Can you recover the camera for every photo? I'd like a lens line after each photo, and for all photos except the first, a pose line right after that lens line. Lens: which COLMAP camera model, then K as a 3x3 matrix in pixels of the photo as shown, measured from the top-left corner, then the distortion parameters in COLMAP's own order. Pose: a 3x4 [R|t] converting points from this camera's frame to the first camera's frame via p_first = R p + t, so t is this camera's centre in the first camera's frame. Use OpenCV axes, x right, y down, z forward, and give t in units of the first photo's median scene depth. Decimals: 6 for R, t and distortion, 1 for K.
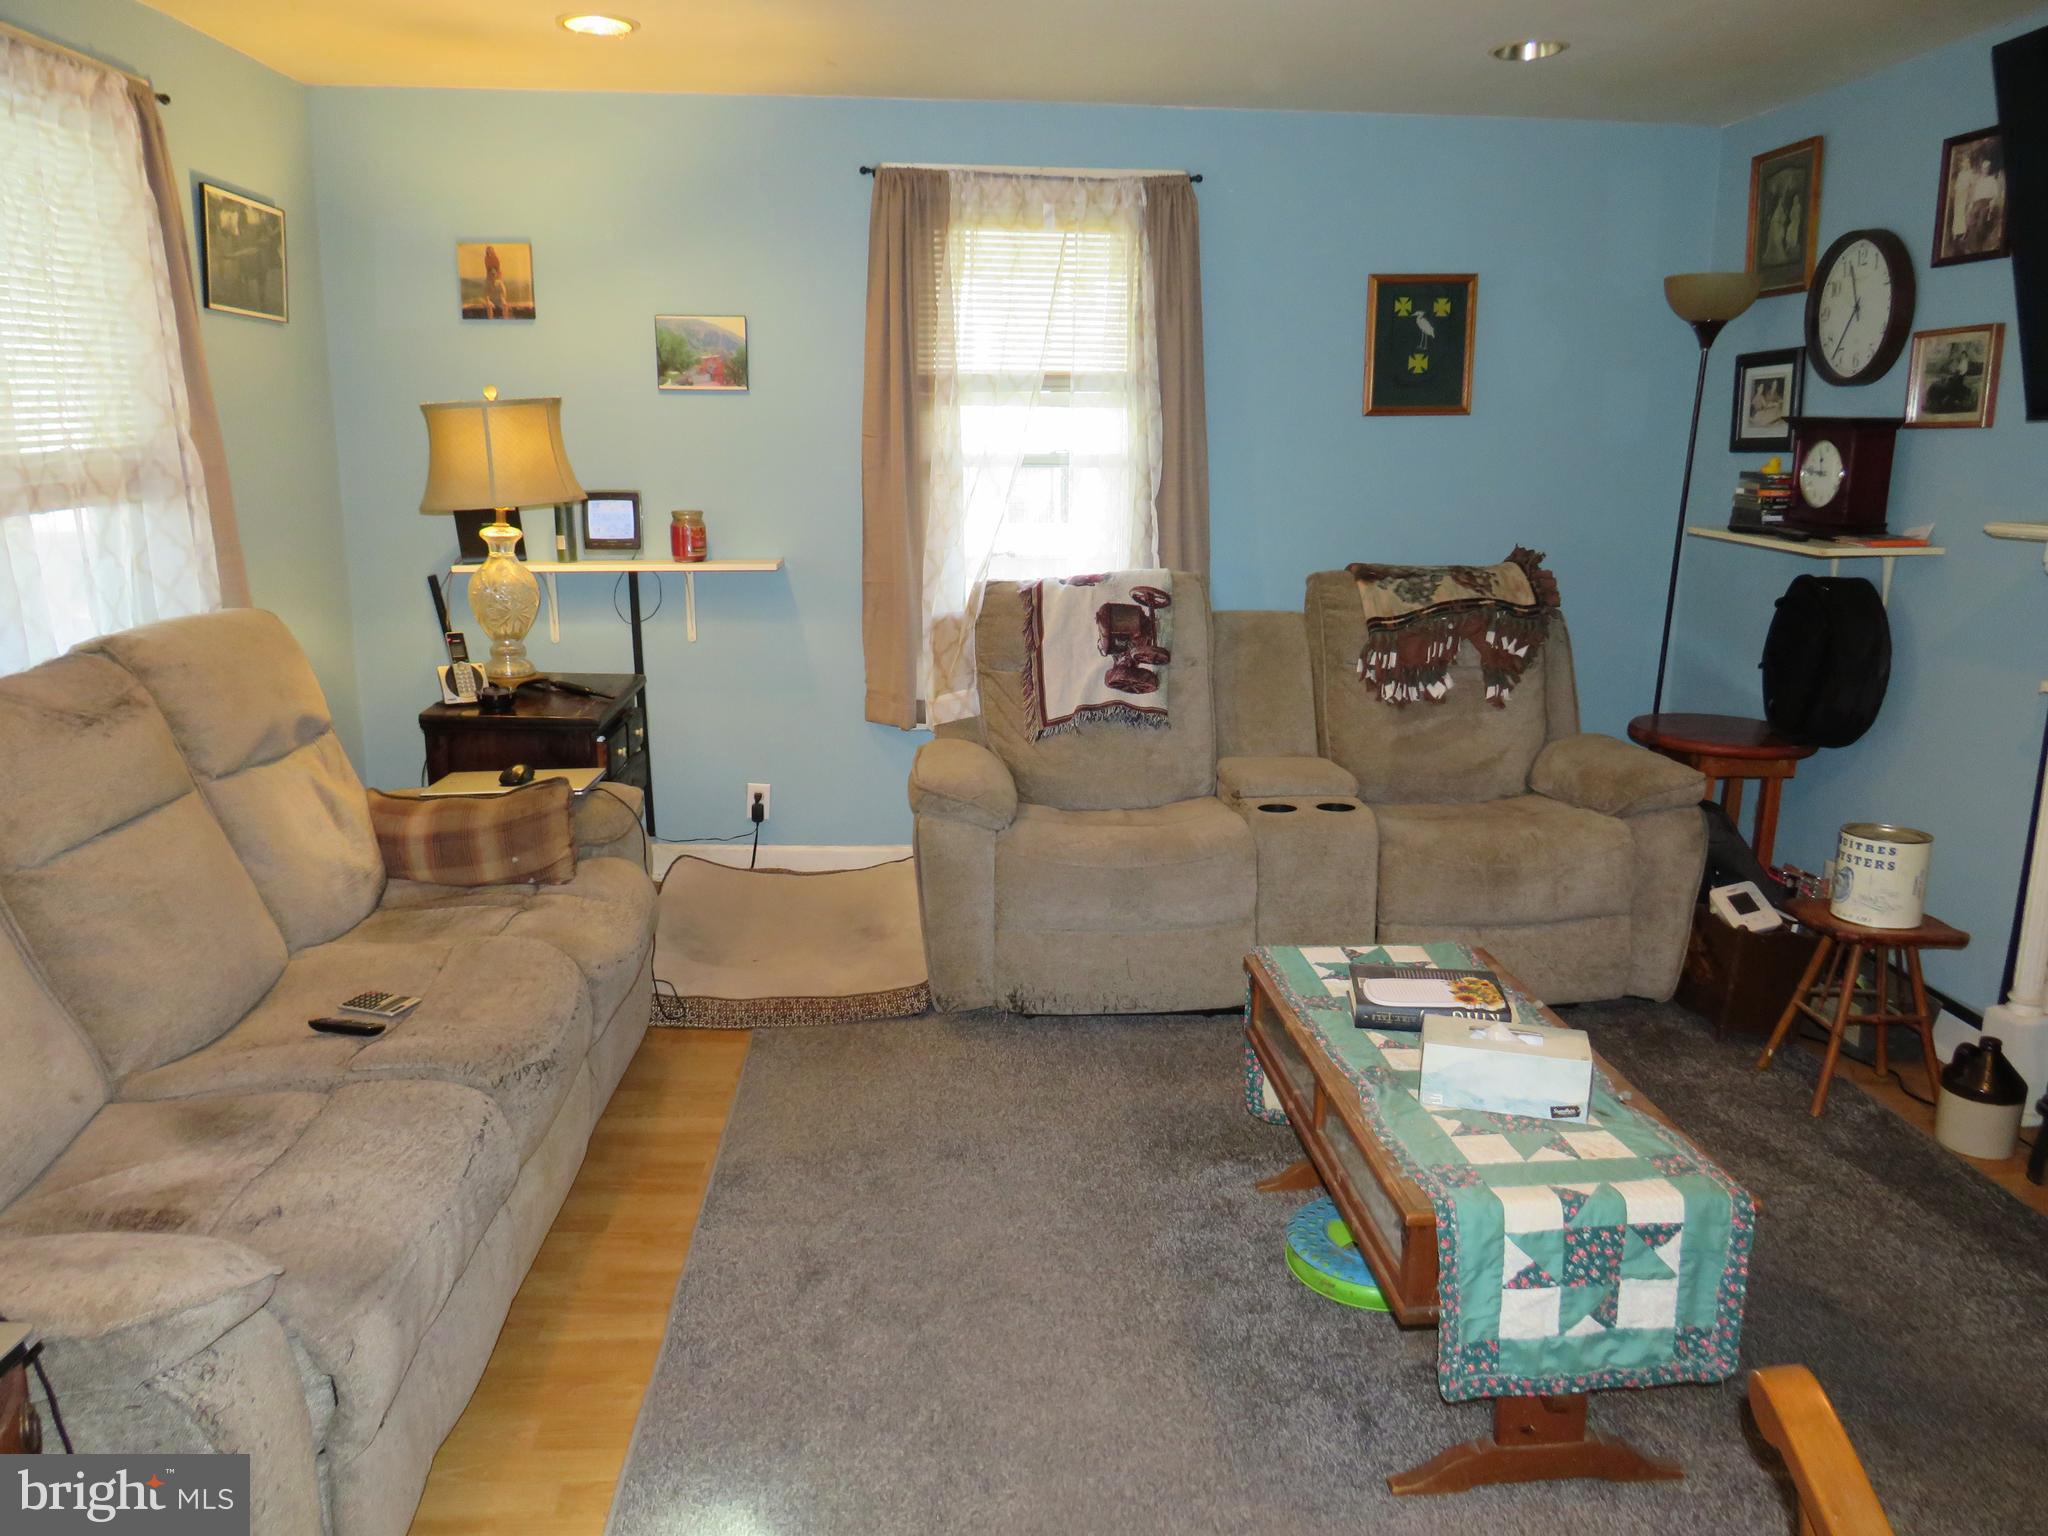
lens RADIAL K [[1473.7, 0, 1017.8], [0, 1473.7, 776.9], [0, 0, 1]] dist [-0.007878, -0.009086]
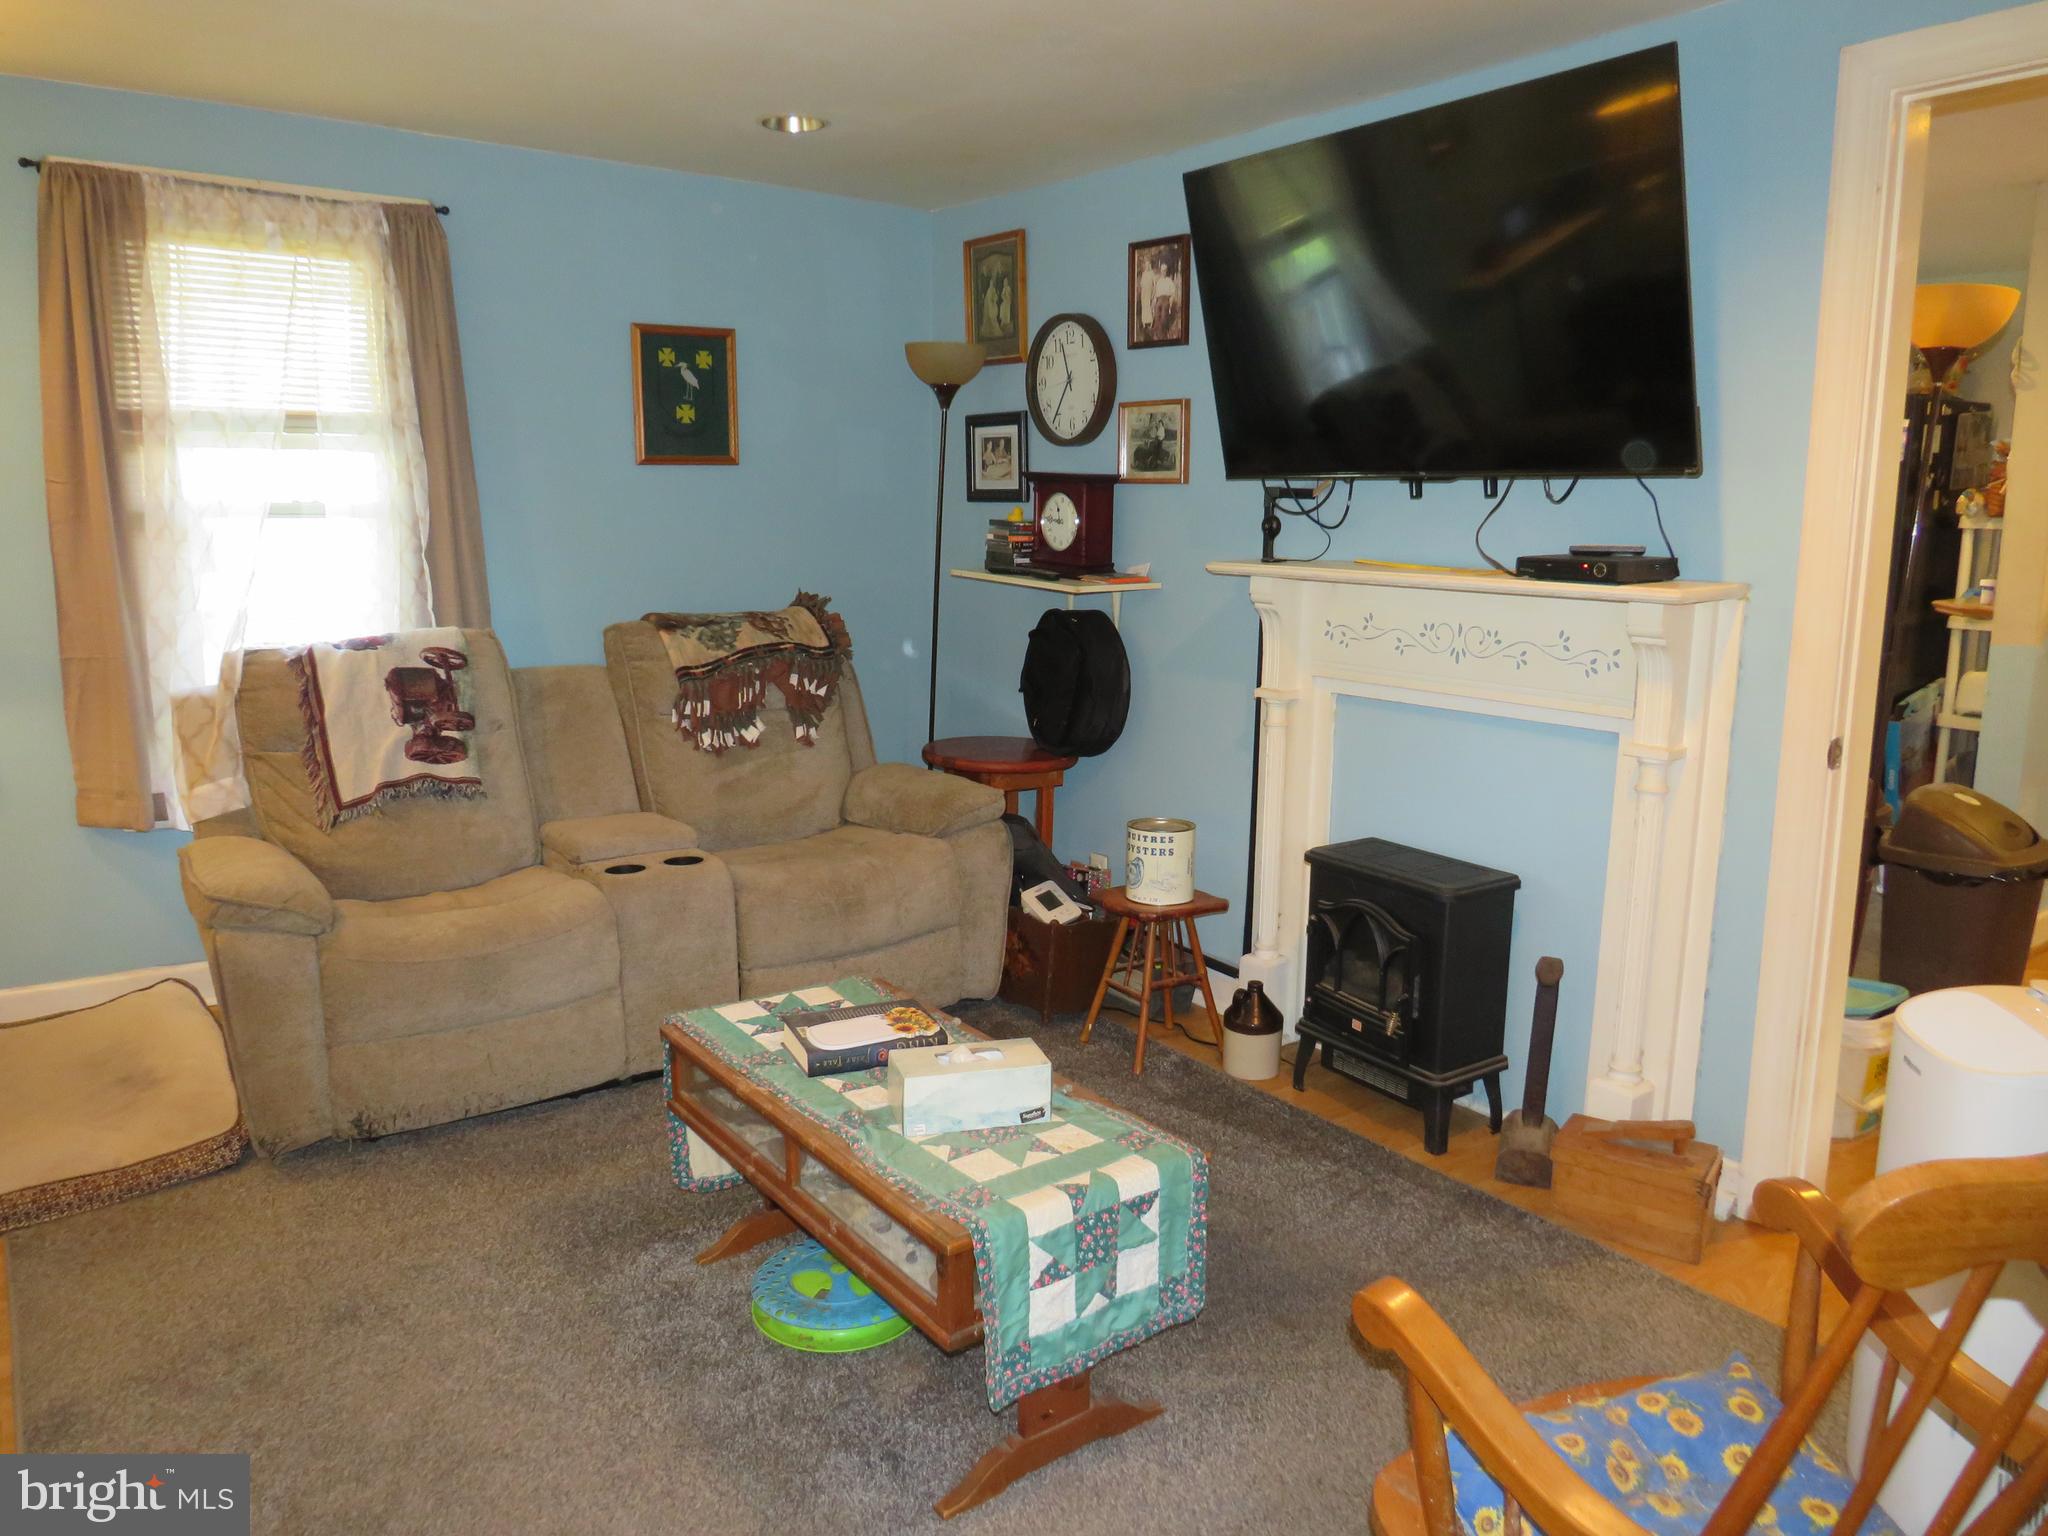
lens RADIAL K [[1473.7, 0, 1028.5], [0, 1473.7, 778.4], [0, 0, 1]] dist [-0.007878, -0.009086]
pose [[0.846673, -0.095757, 0.523427, -0.100128], [0.109021, 0.994024, 0.005502, -0.014573], [-0.520826, 0.052406, 0.852053, 0.034915]]
